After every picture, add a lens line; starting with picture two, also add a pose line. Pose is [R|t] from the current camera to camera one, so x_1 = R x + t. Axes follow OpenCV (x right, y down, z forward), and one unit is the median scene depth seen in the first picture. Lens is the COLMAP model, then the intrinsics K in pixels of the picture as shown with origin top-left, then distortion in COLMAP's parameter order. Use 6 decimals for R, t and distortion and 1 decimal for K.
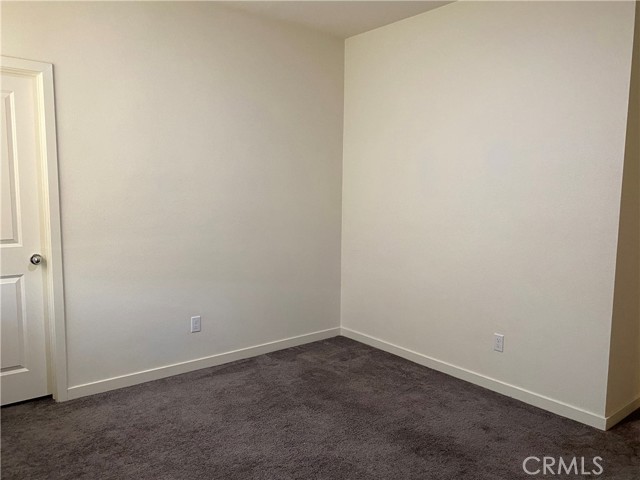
lens RADIAL K [[484.6, 0, 320.4], [0, 484.6, 241.5], [0, 0, 1]] dist [0.028820, -0.039672]
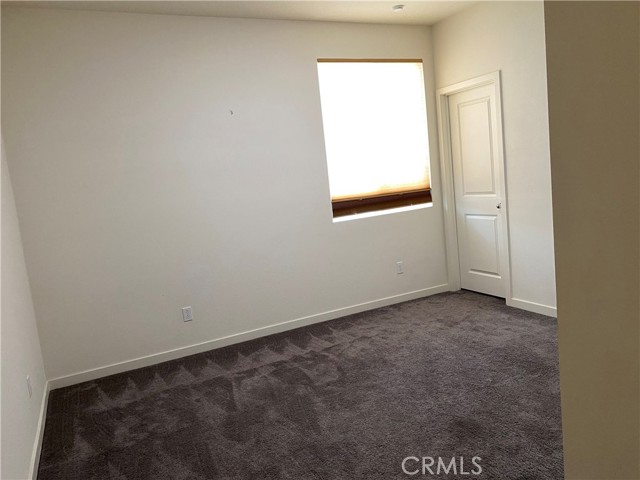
lens RADIAL K [[484.6, 0, 319.9], [0, 484.6, 238.8], [0, 0, 1]] dist [0.028820, -0.039672]
pose [[-0.203700, 0.144097, -0.968371, 0.991003], [0.000269, 0.989118, 0.147127, -0.083163], [0.979033, 0.029709, -0.201522, 0.765465]]
